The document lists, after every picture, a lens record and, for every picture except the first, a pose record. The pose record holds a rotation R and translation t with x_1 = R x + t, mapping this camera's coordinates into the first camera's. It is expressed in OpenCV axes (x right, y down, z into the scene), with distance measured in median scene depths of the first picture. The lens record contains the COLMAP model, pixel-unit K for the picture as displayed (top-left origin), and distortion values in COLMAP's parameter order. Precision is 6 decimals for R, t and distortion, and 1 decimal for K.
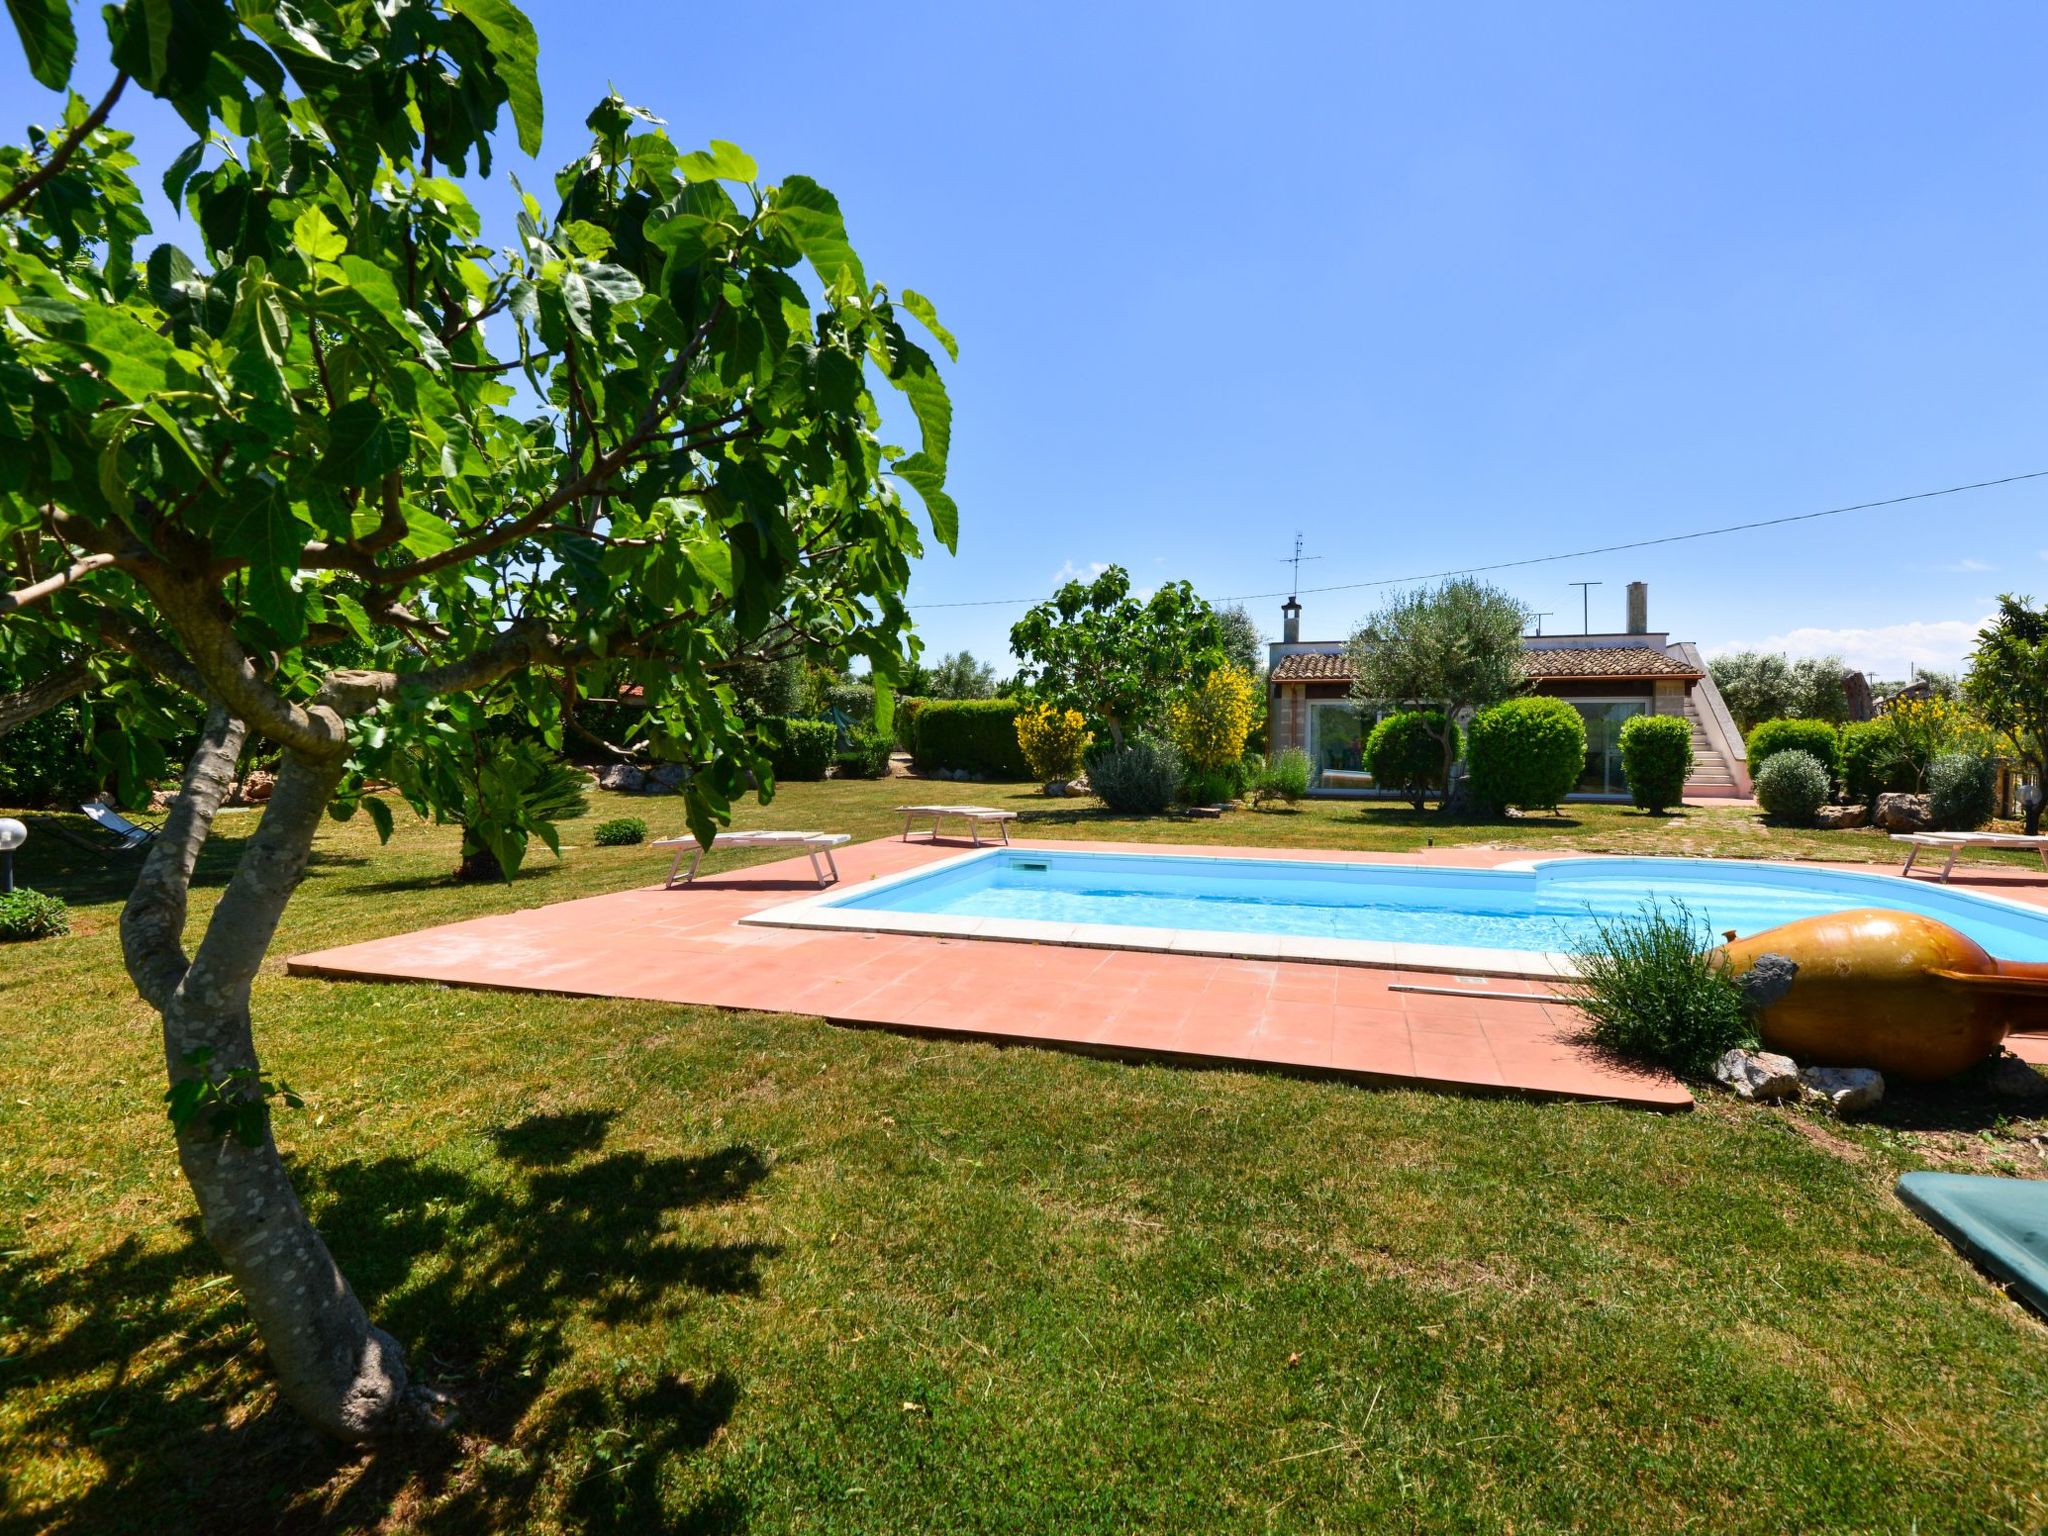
lens RADIAL K [[1004.0, 0, 1024.0], [0, 1004.0, 768.0], [0, 0, 1]] dist [-0.000464, -0.008412]
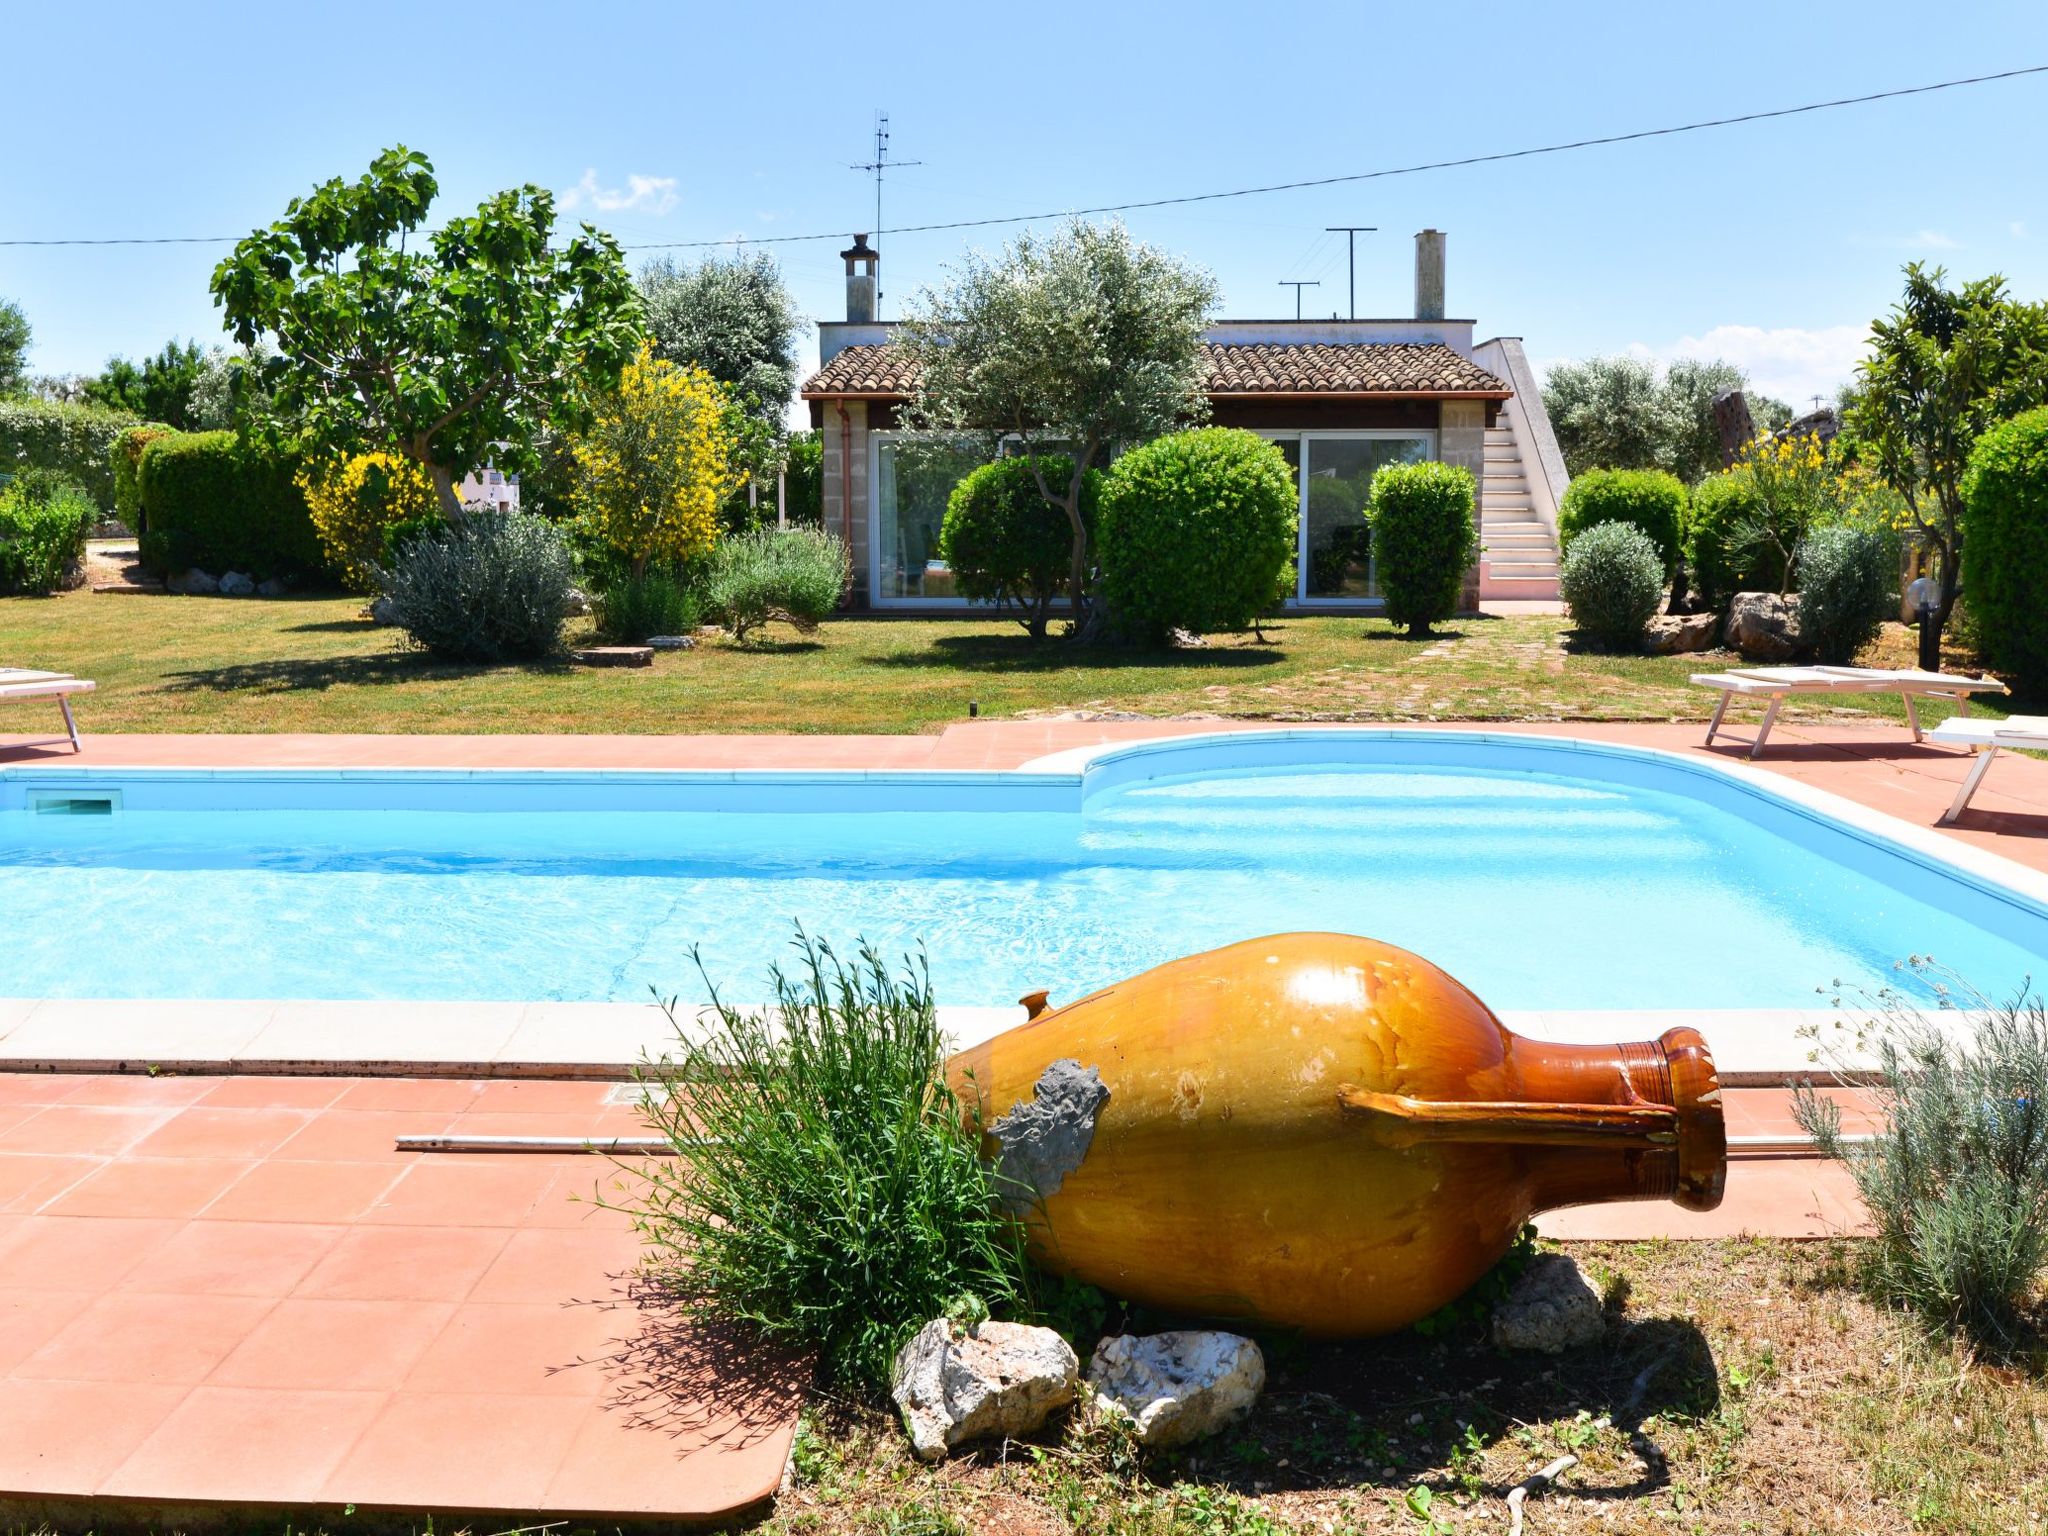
lens RADIAL K [[1802.4, 0, 1024.0], [0, 1802.4, 768.0], [0, 0, 1]] dist [-0.028233, -0.000321]
pose [[0.957435, -0.048254, 0.284586, 0.121915], [0.014541, 0.992739, 0.119409, -0.005404], [-0.288281, -0.110188, 0.951185, 0.072881]]
